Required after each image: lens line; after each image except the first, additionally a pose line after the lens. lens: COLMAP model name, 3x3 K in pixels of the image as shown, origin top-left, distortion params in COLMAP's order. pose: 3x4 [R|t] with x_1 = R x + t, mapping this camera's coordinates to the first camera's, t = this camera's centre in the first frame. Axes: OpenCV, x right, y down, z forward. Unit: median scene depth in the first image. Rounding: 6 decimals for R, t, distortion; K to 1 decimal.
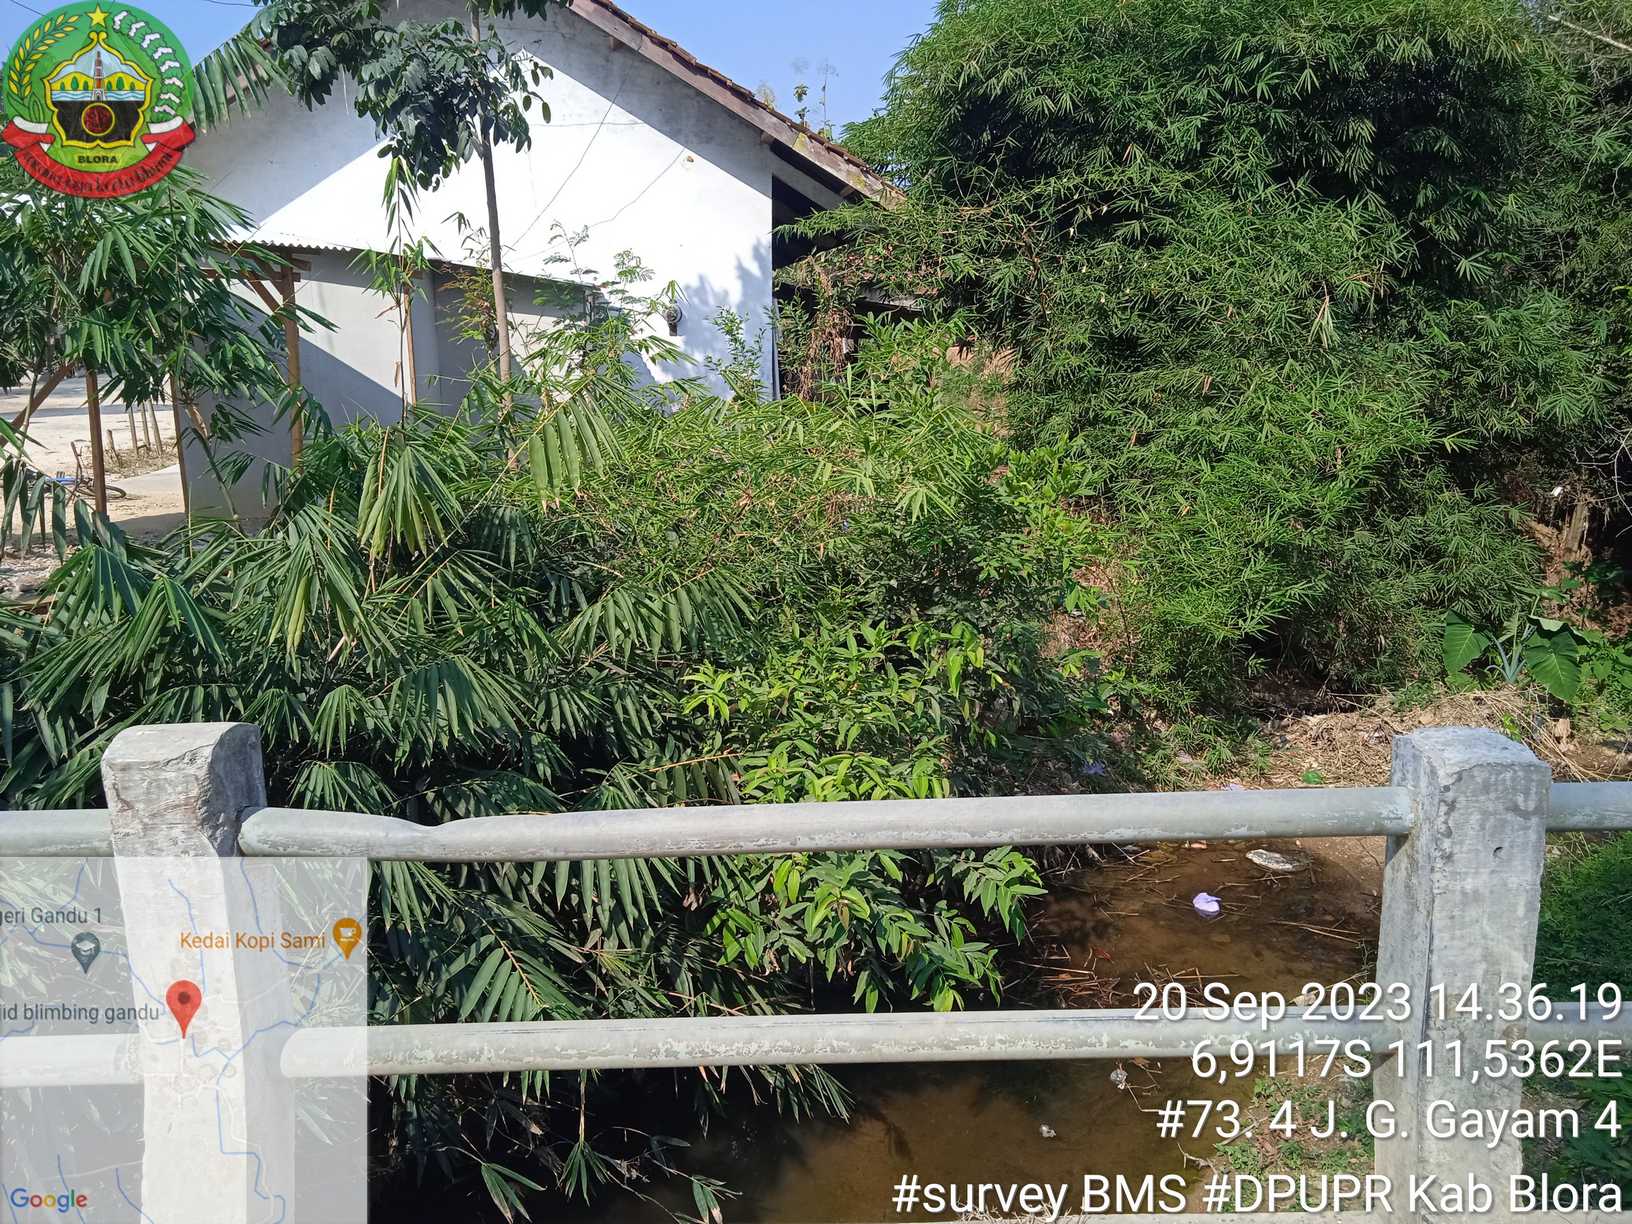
lens RADIAL K [[1338.8, 0, 811.7], [0, 1338.8, 611.5], [0, 0, 1]] dist [0.053521, -0.071260]
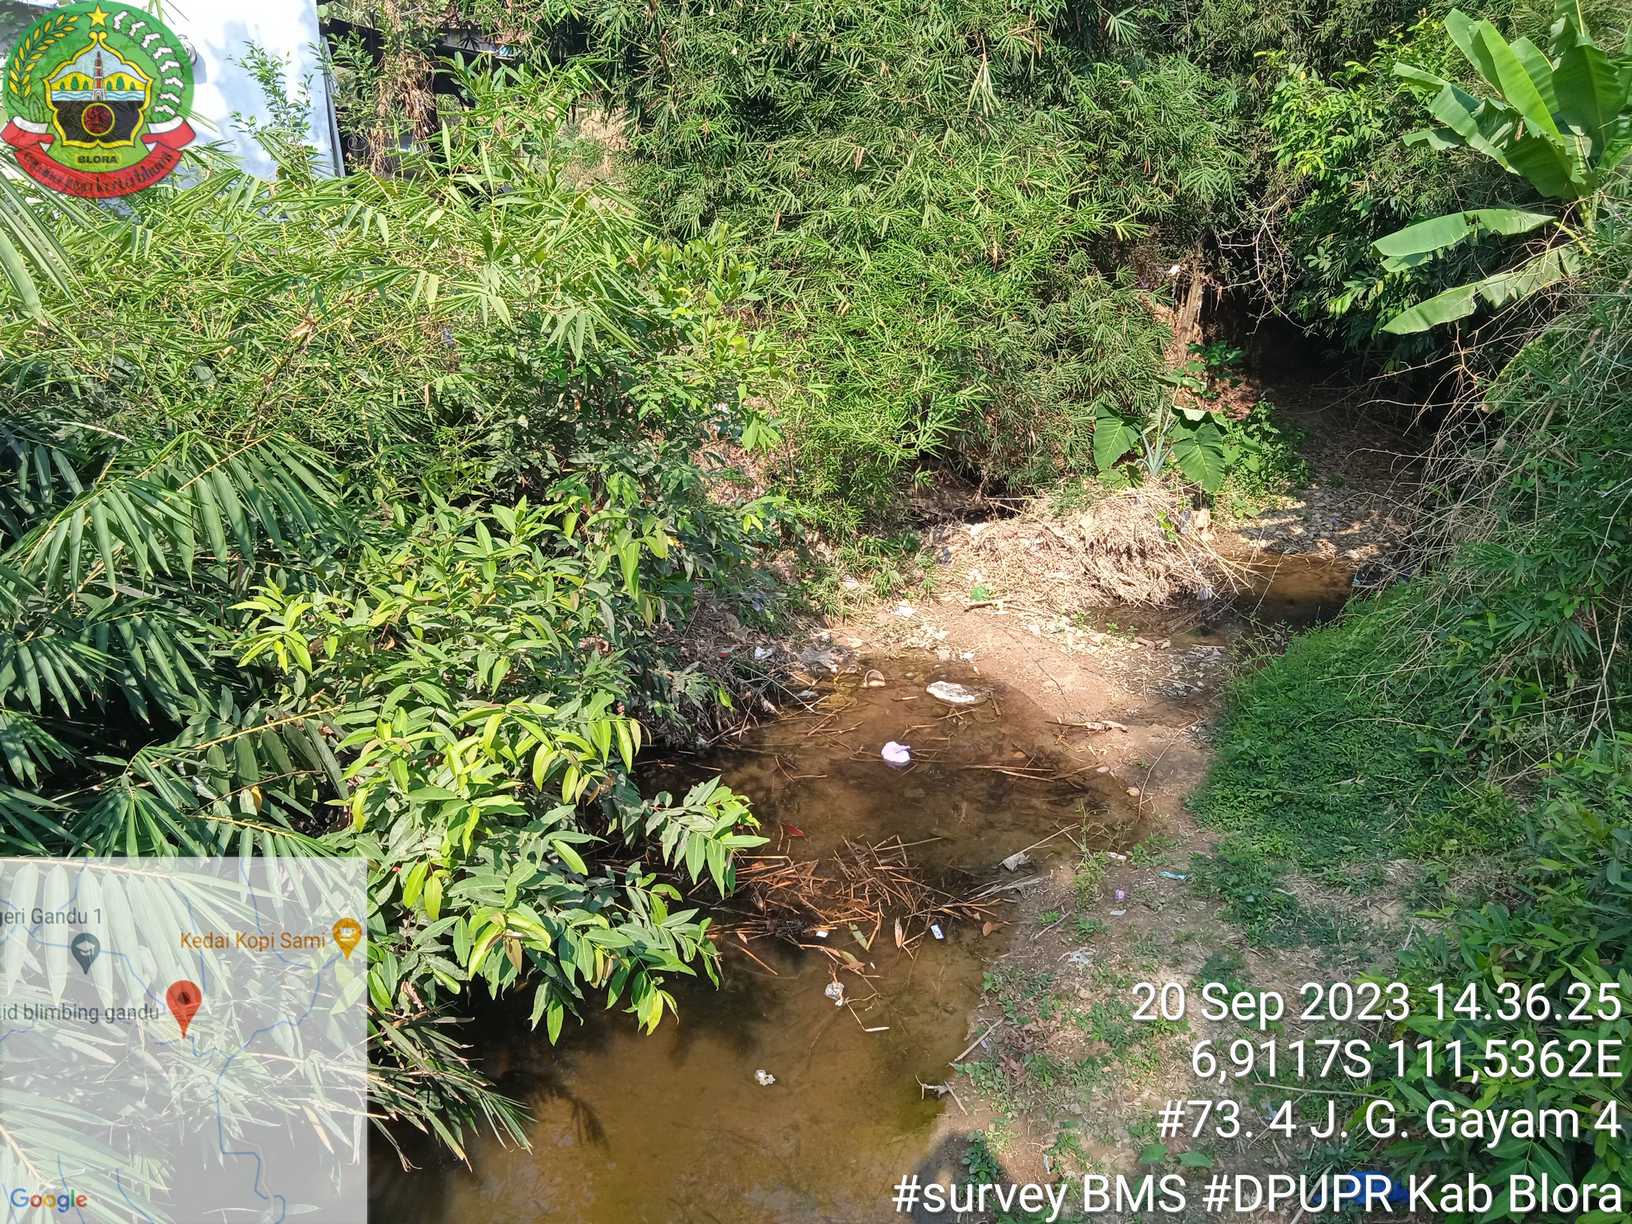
lens RADIAL K [[1338.8, 0, 812.5], [0, 1338.8, 623.8], [0, 0, 1]] dist [0.053521, -0.071260]
pose [[0.957687, -0.089964, 0.273389, -0.001654], [0.042397, 0.983626, 0.175162, -0.029703], [-0.284671, -0.156160, 0.945821, 0.158761]]
